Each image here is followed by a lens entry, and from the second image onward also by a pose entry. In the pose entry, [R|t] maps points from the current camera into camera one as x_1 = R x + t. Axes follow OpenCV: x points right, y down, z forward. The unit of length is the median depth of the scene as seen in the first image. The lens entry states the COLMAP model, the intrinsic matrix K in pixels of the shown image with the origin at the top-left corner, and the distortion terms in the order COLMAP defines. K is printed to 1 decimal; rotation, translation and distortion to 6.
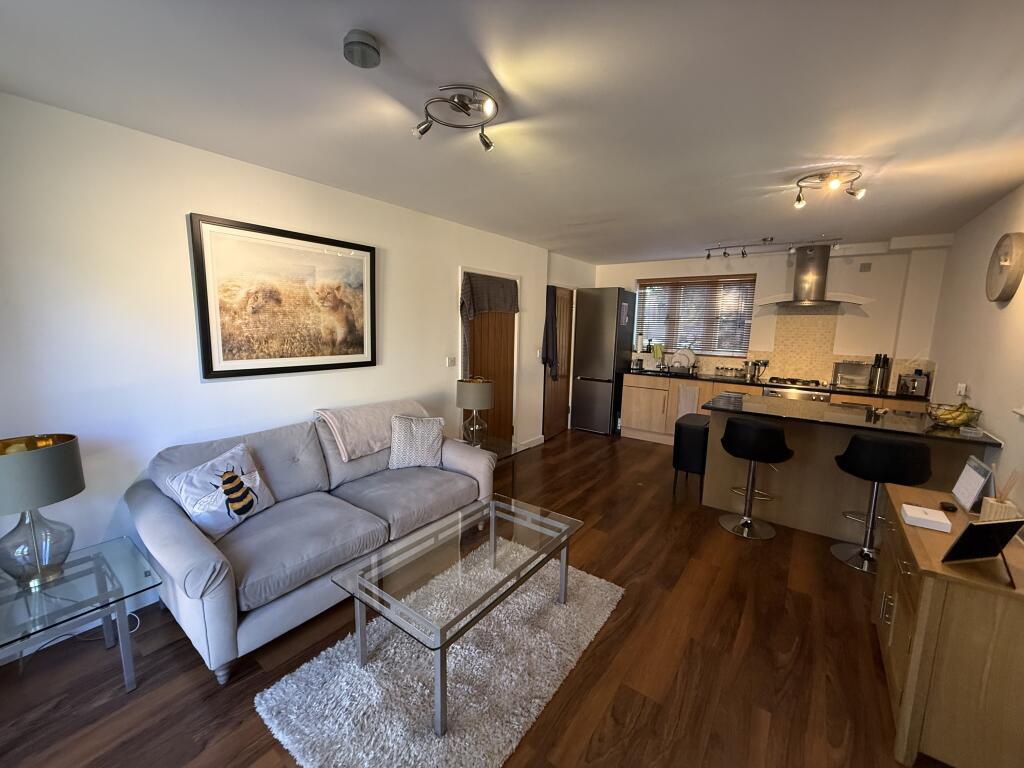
lens RADIAL K [[415.3, 0, 493.1], [0, 415.3, 382.9], [0, 0, 1]] dist [0.000211, 0.000051]
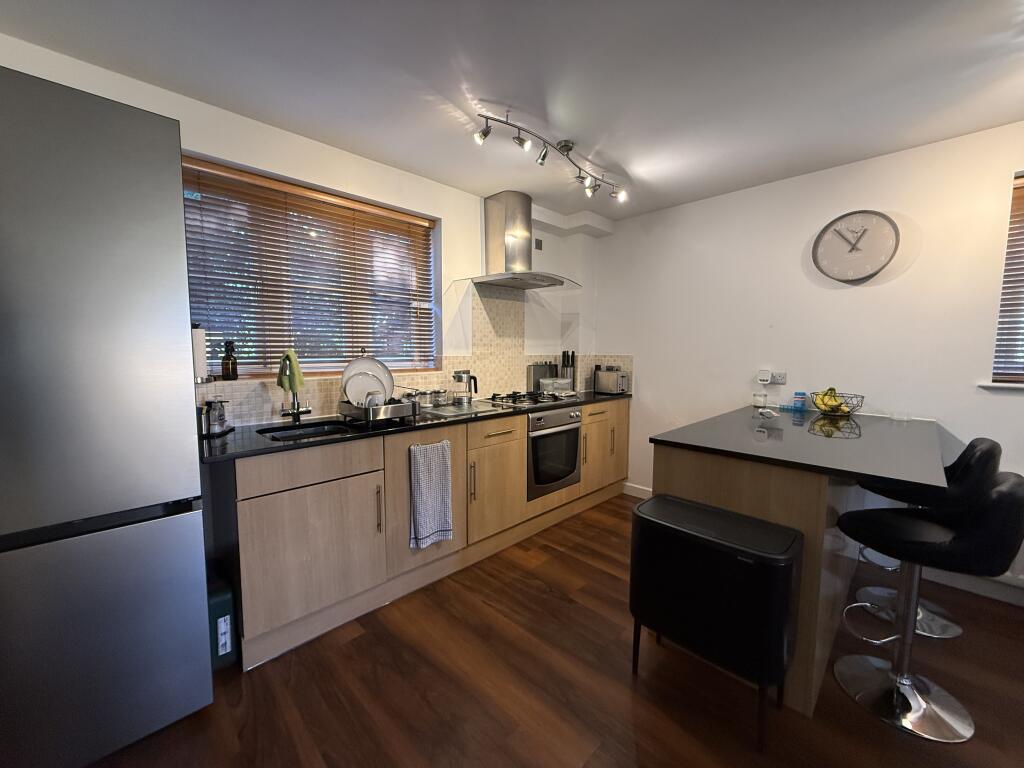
lens RADIAL K [[415.3, 0, 493.1], [0, 415.3, 382.9], [0, 0, 1]] dist [0.000211, 0.000051]
pose [[0.136141, -0.097677, 0.985862, 0.075979], [0.141630, 0.986825, 0.078215, -0.081031], [-0.980513, 0.128979, 0.148181, 0.904578]]
